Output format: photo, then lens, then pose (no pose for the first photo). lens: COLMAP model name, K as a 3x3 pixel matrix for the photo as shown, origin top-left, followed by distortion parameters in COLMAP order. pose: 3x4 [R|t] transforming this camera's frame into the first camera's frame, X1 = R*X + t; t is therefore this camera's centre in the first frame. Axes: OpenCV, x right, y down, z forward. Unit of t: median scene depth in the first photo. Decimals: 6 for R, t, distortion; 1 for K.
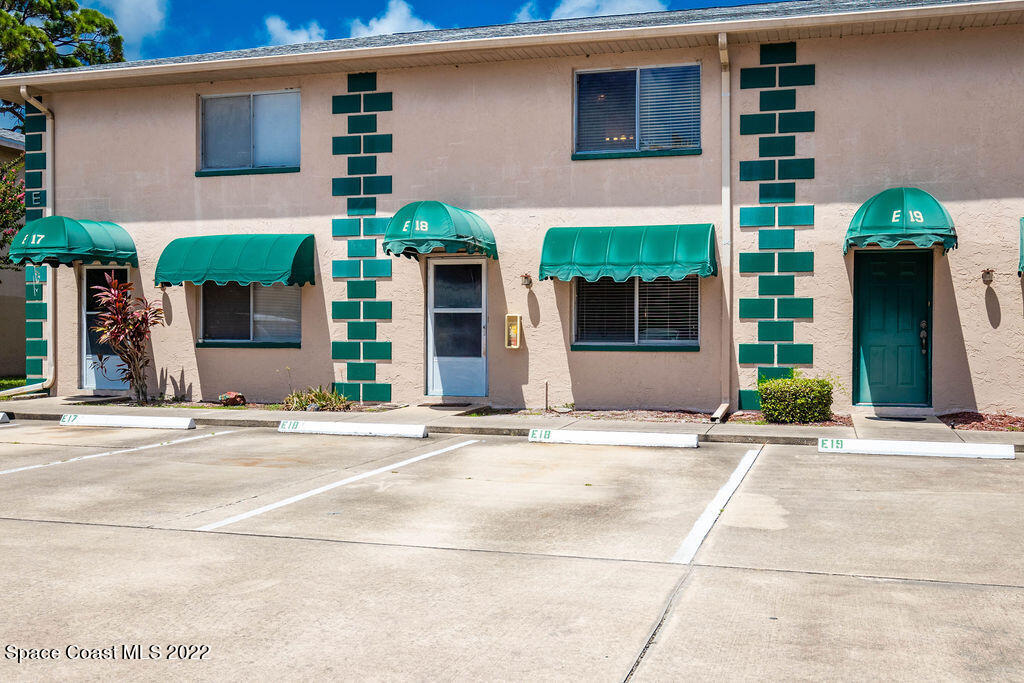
lens RADIAL K [[1046.9, 0, 512.0], [0, 1046.9, 341.5], [0, 0, 1]] dist [-0.004751, -0.000136]
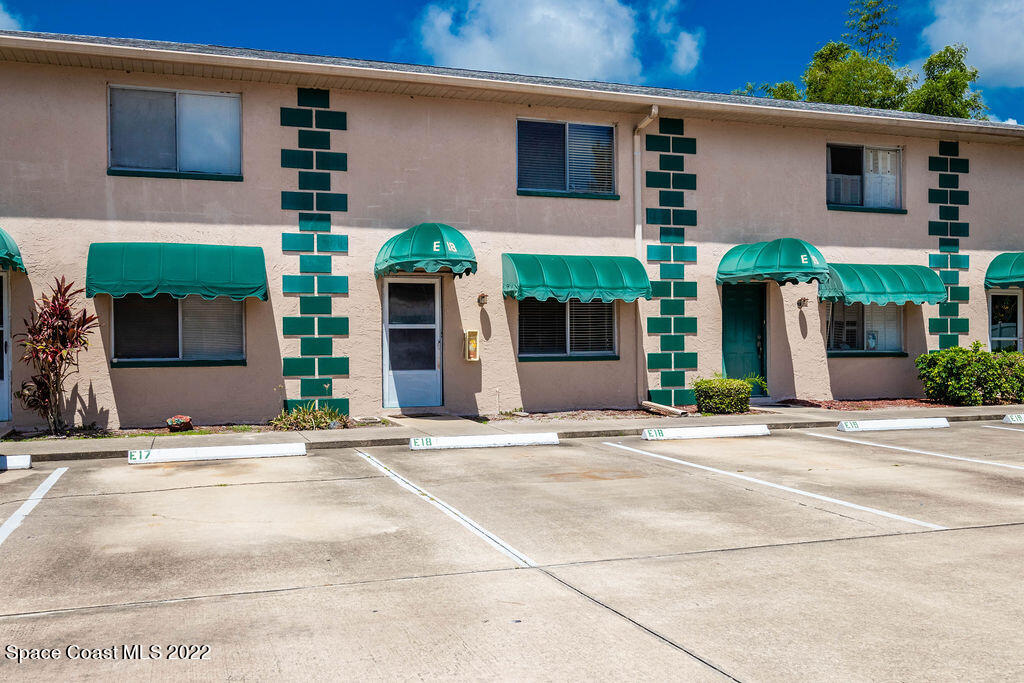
lens RADIAL K [[953.7, 0, 514.1], [0, 953.7, 344.0], [0, 0, 1]] dist [0.006035, -0.004630]
pose [[0.807181, -0.009188, 0.590232, -0.546879], [0.016716, 0.999834, -0.007296, -0.003124], [-0.590067, 0.015755, 0.807201, 0.160252]]
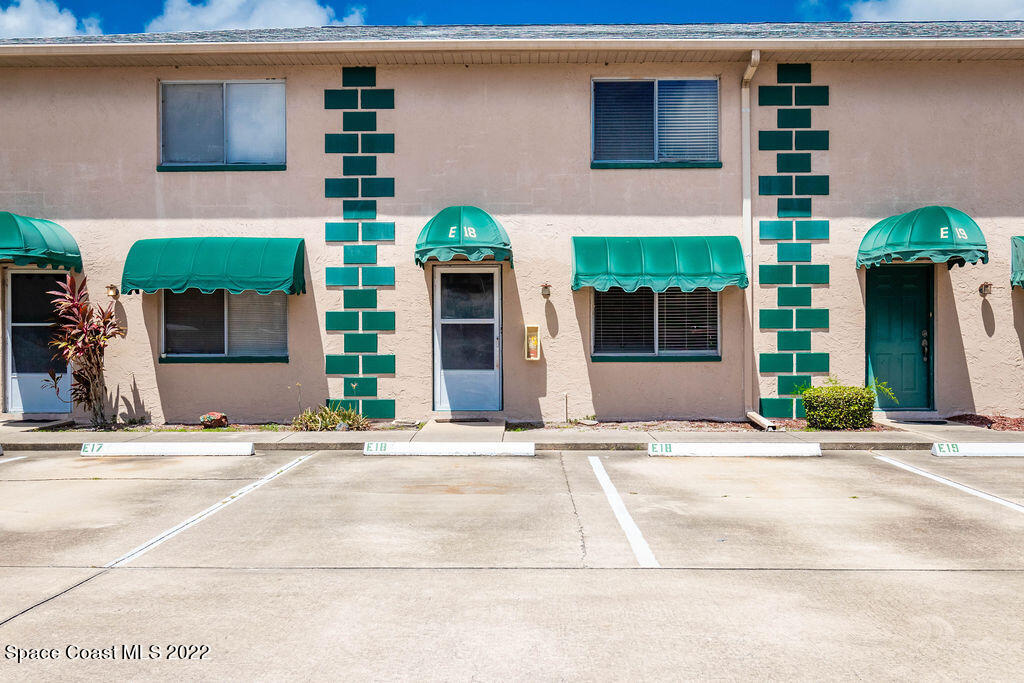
lens RADIAL K [[1046.9, 0, 512.0], [0, 1046.9, 341.5], [0, 0, 1]] dist [-0.004751, -0.000136]
pose [[0.964694, -0.006311, 0.263296, -0.267892], [0.008820, 0.999926, -0.008347, -0.002806], [-0.263224, 0.010374, 0.964679, 0.068783]]
